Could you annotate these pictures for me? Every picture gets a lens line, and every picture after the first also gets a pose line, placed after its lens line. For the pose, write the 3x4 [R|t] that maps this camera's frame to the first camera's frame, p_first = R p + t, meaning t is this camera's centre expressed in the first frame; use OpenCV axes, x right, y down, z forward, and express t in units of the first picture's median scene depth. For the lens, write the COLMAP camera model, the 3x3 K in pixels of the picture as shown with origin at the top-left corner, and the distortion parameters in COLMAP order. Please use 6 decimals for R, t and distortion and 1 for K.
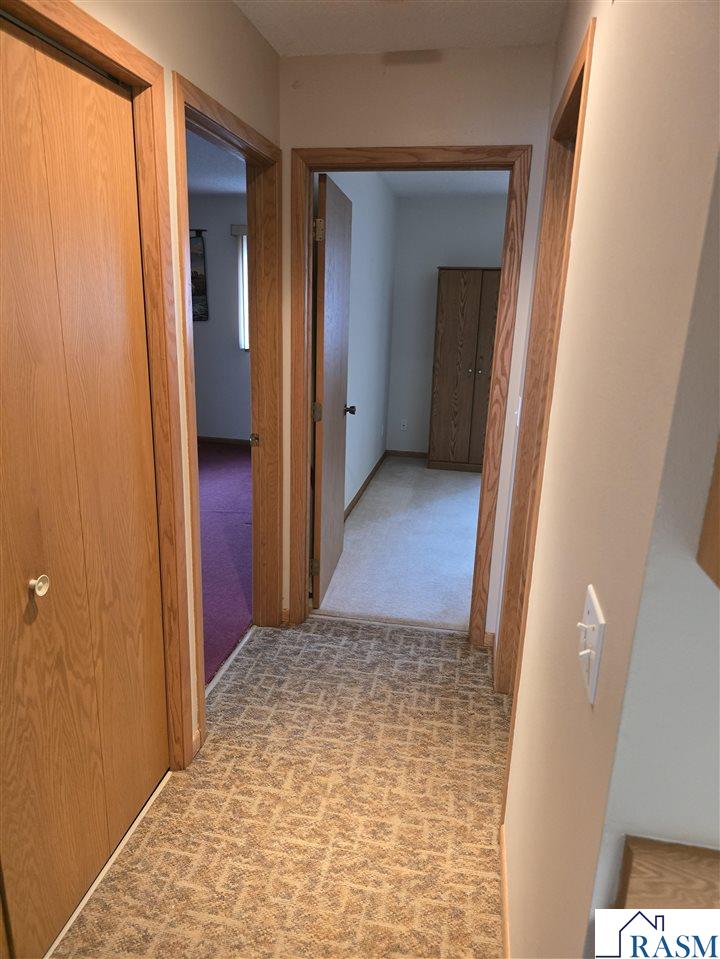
lens RADIAL K [[647.6, 0, 357.7], [0, 647.6, 482.2], [0, 0, 1]] dist [0.036053, -0.033471]
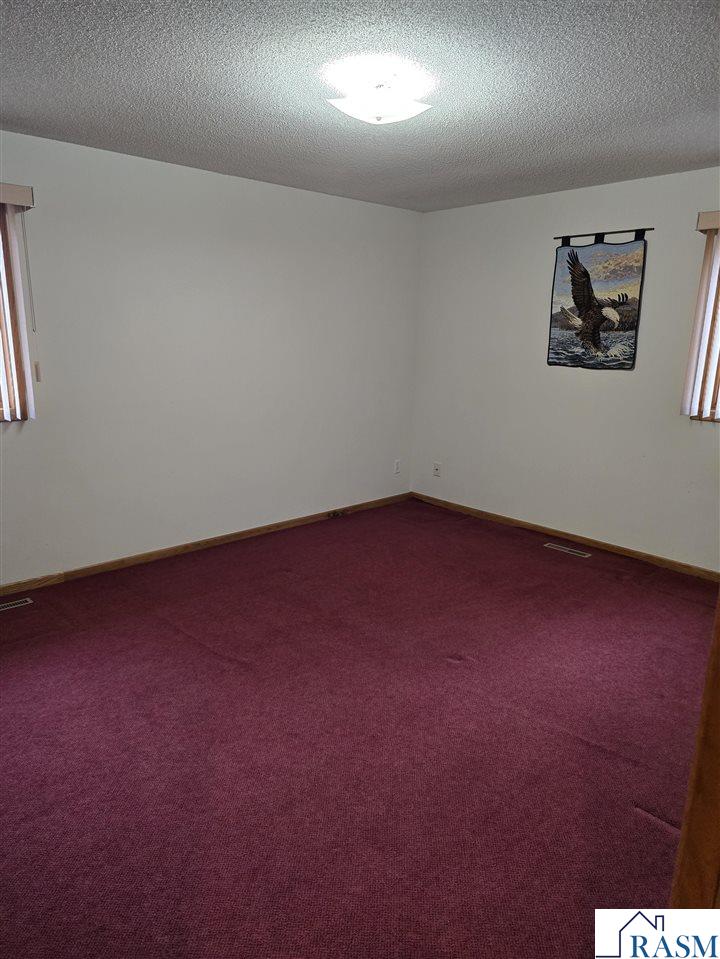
lens RADIAL K [[647.6, 0, 359.5], [0, 647.6, 479.0], [0, 0, 1]] dist [0.036053, -0.033471]
pose [[0.799596, 0.115987, -0.589231, -0.057554], [-0.150483, 0.988566, -0.009615, -0.096421], [0.581378, 0.096357, 0.807908, 0.341968]]
